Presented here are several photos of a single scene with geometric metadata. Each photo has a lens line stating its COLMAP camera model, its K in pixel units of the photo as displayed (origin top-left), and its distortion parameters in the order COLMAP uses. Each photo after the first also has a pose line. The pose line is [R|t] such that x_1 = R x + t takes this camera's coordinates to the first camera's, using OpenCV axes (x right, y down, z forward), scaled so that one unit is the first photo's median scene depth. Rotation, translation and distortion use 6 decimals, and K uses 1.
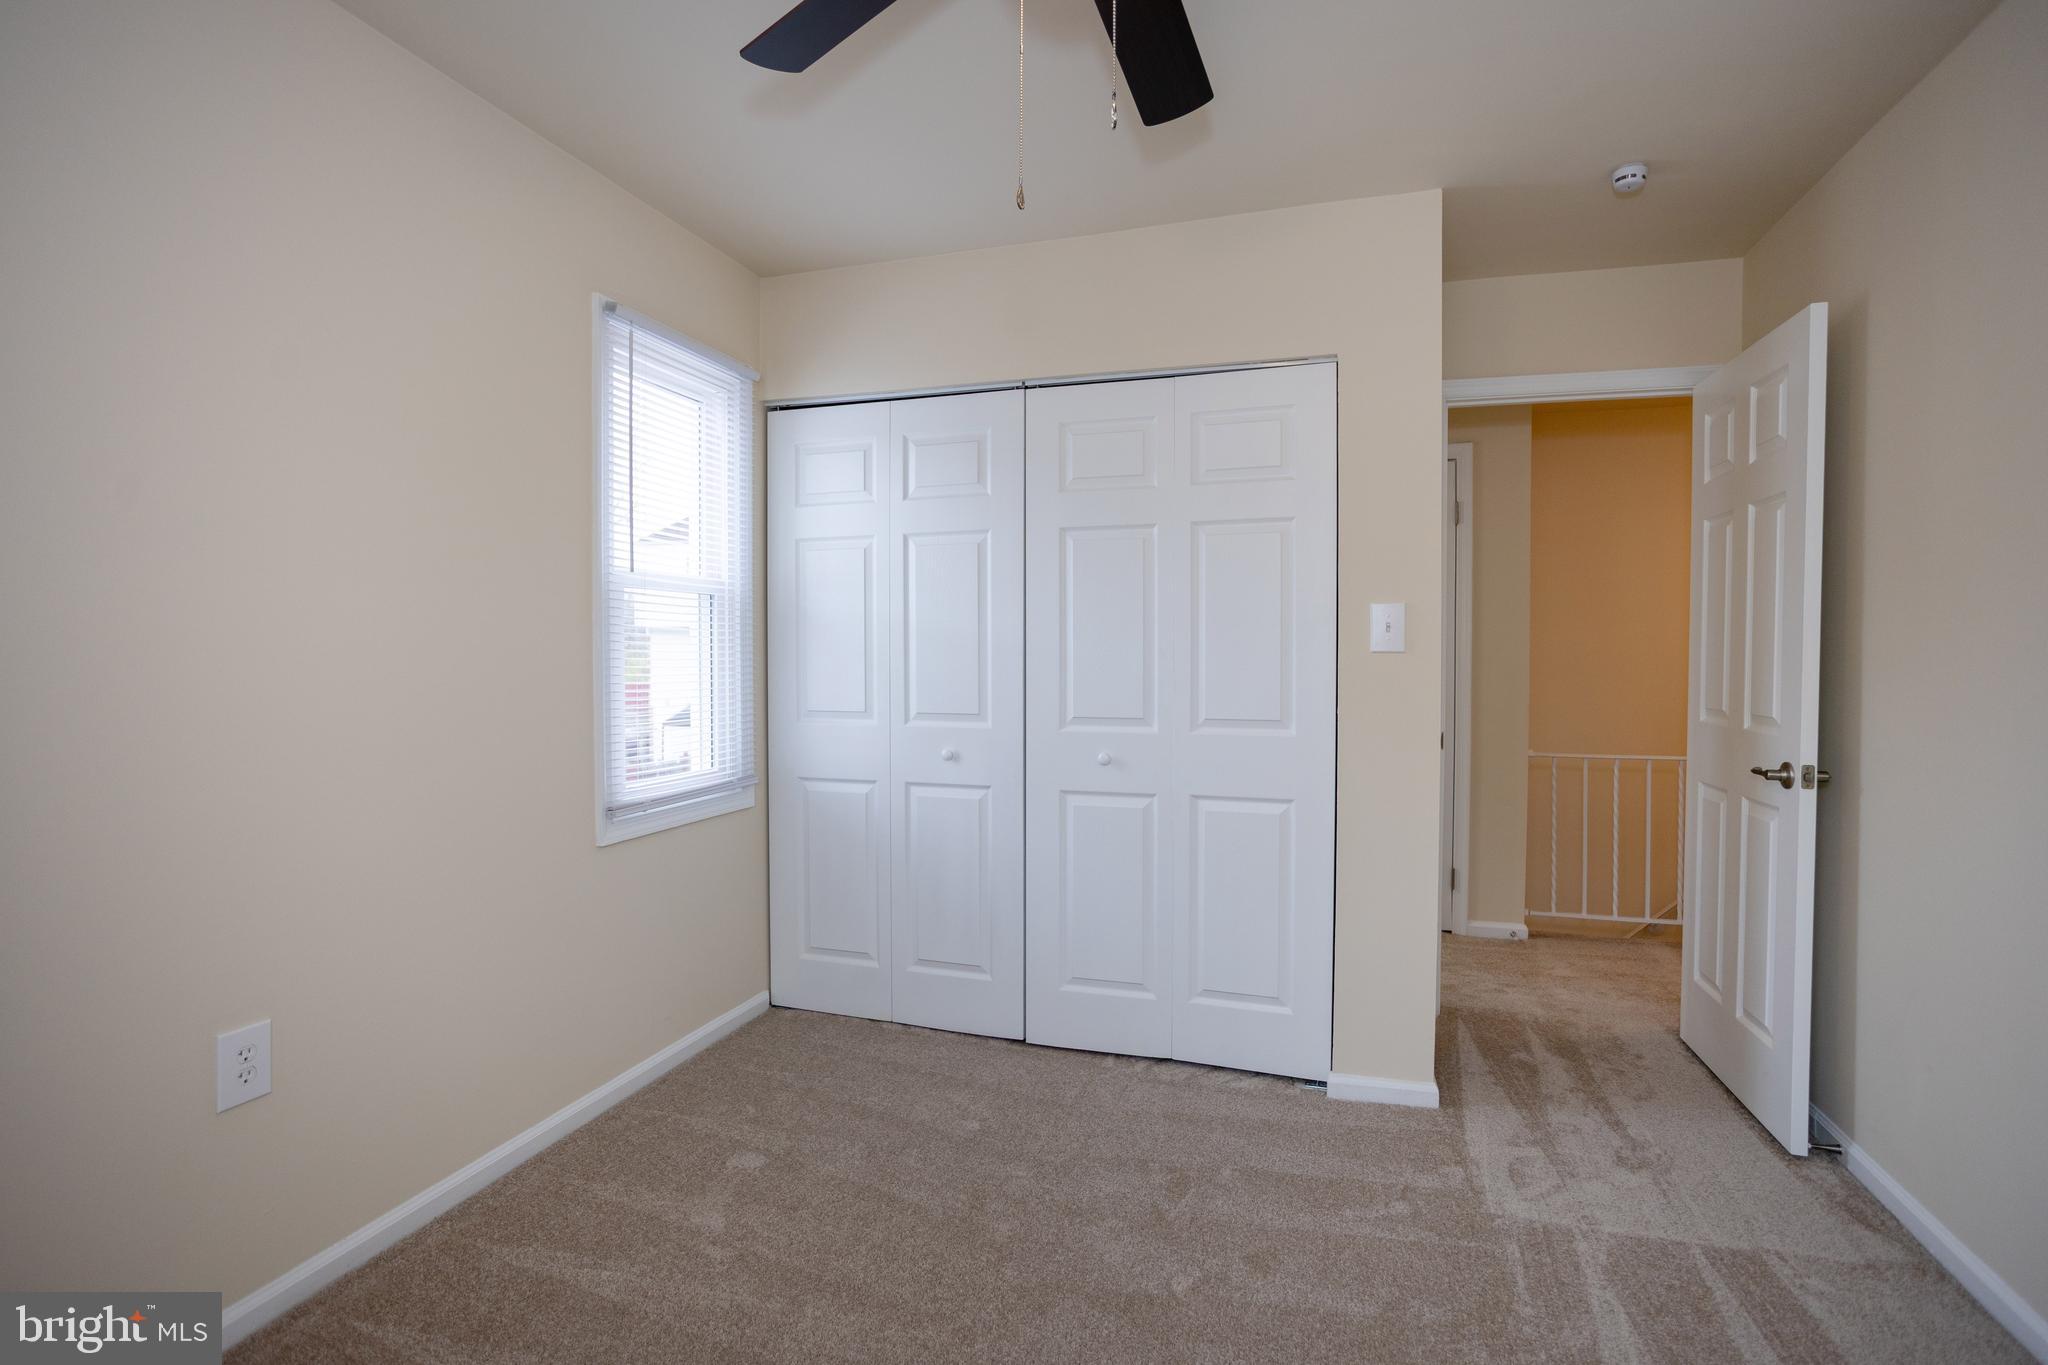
lens RADIAL K [[993.2, 0, 1024.0], [0, 993.2, 682.5], [0, 0, 1]] dist [0.000175, 0.000063]
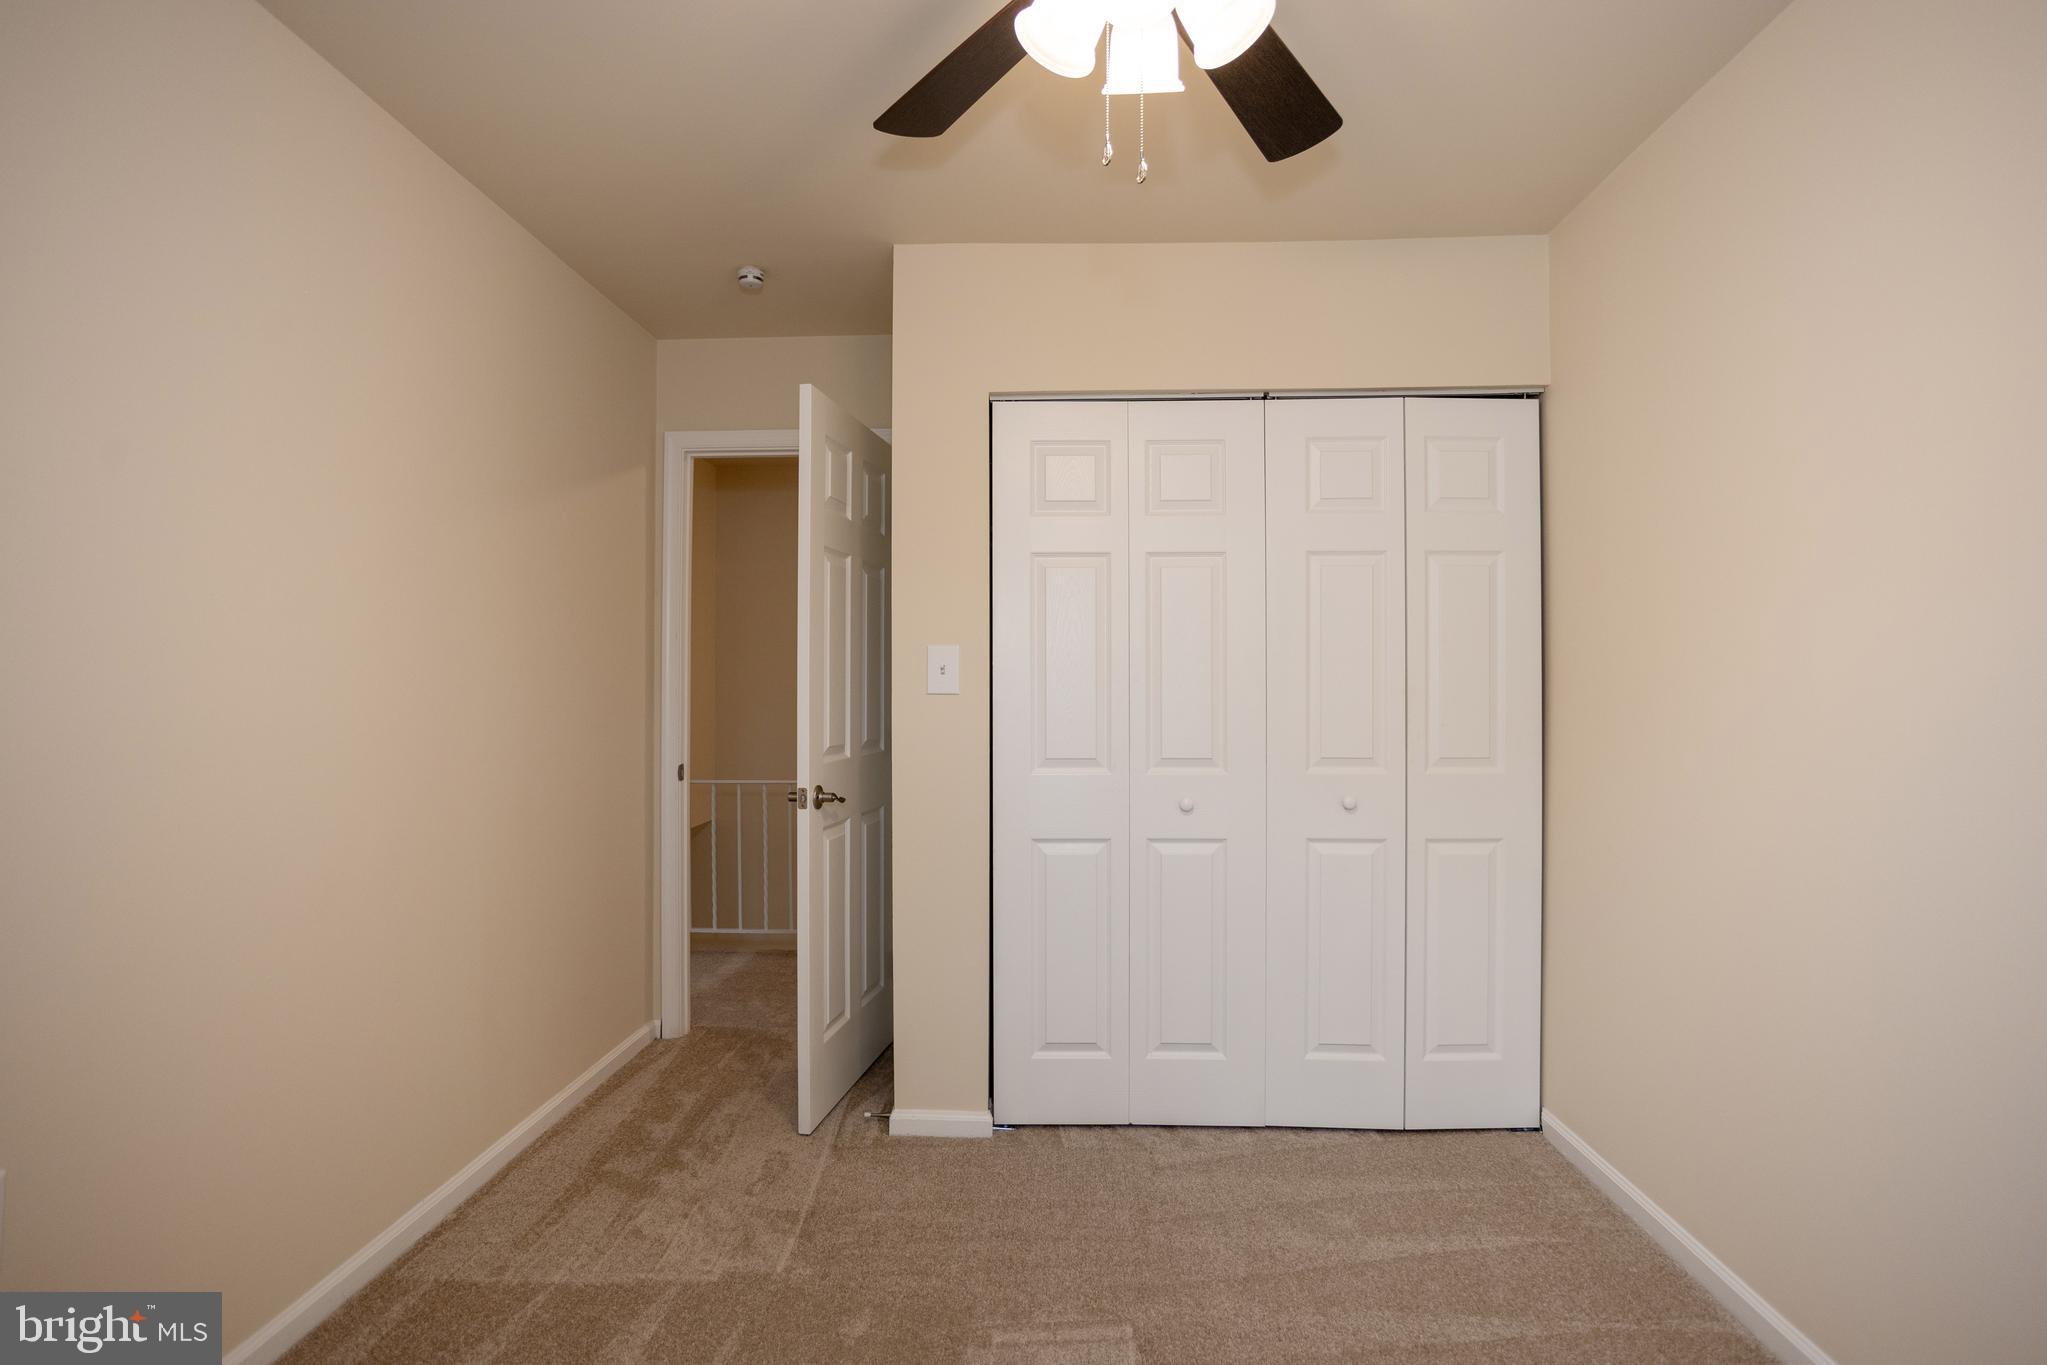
lens RADIAL K [[1033.9, 0, 1023.5], [0, 1033.9, 682.5], [0, 0, 1]] dist [-0.001898, 0.000640]
pose [[0.953286, 0.002027, 0.302064, -0.484846], [0.008673, 0.999382, -0.034077, -0.005083], [-0.301946, 0.035105, 0.952678, 0.167659]]
